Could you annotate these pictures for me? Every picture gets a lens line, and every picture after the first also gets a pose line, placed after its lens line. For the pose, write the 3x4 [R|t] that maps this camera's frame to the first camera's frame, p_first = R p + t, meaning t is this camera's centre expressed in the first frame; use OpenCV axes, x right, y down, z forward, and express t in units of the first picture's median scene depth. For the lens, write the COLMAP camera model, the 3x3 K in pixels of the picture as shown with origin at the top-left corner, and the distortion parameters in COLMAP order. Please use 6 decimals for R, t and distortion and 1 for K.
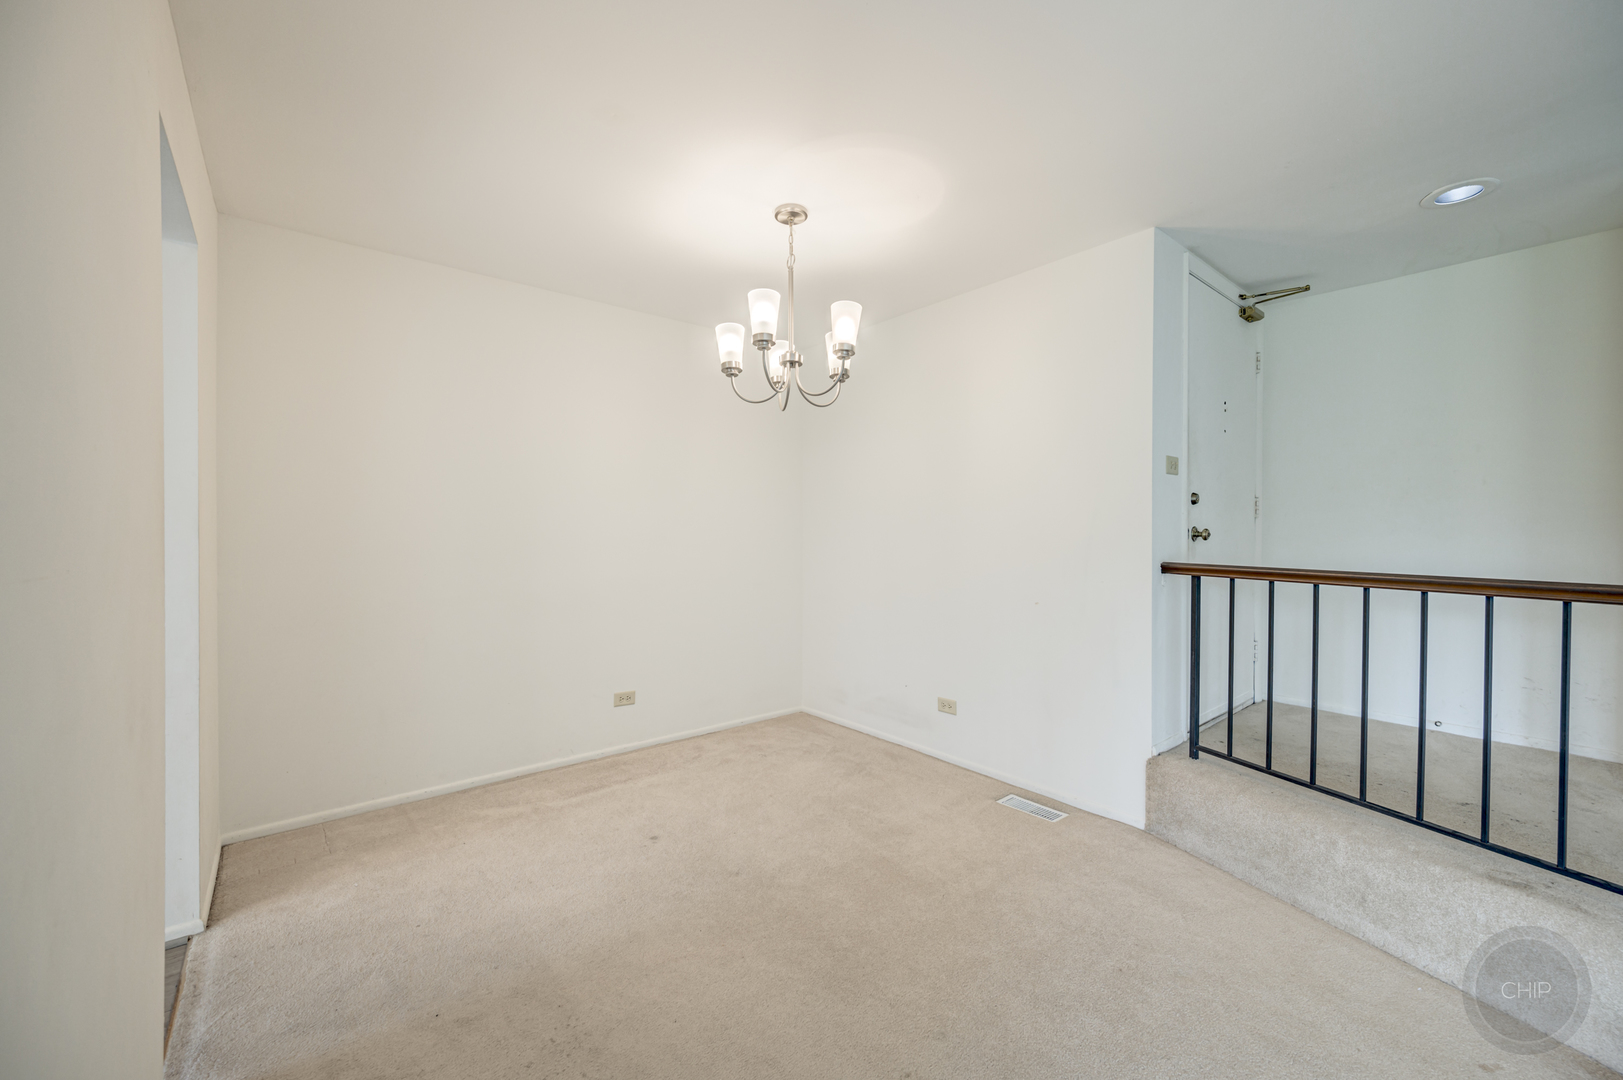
lens RADIAL K [[641.5, 0, 811.5], [0, 641.5, 534.9], [0, 0, 1]] dist [-0.003246, -0.000459]
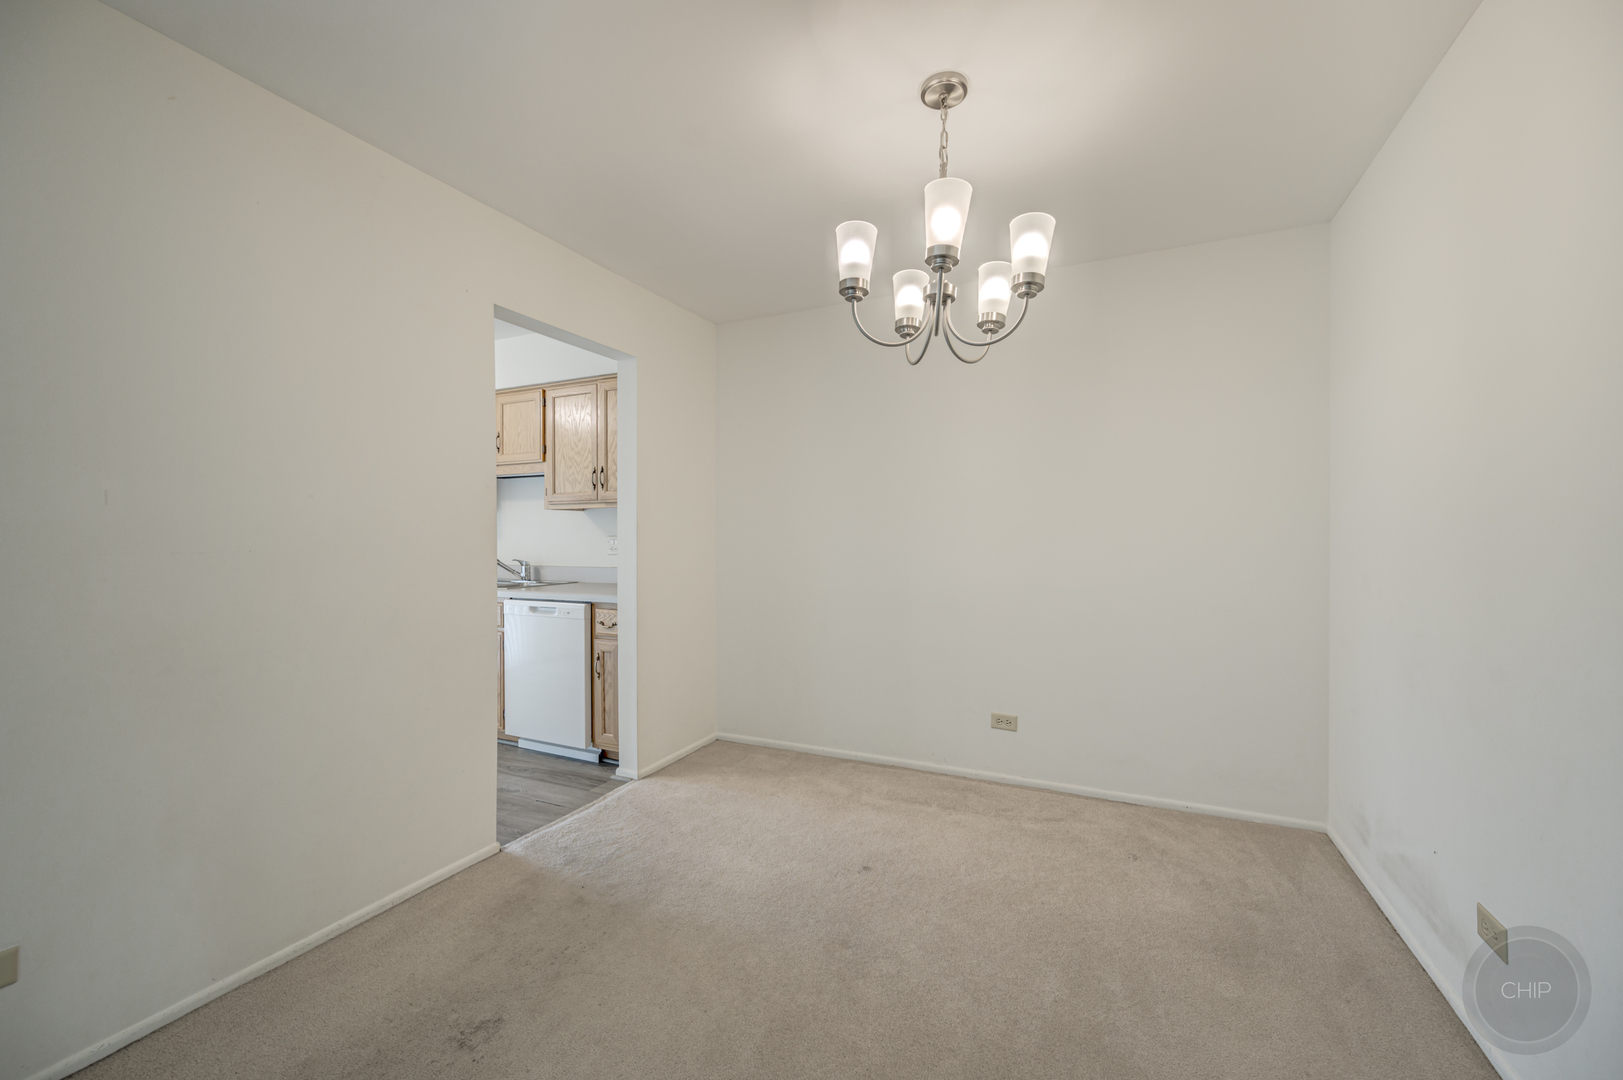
lens RADIAL K [[641.5, 0, 811.5], [0, 641.5, 534.9], [0, 0, 1]] dist [-0.003246, -0.000459]
pose [[0.434712, 0.001831, -0.900567, 0.452491], [-0.004626, 0.999989, -0.000200, 0.001211], [0.900557, 0.004253, 0.434716, 0.449903]]
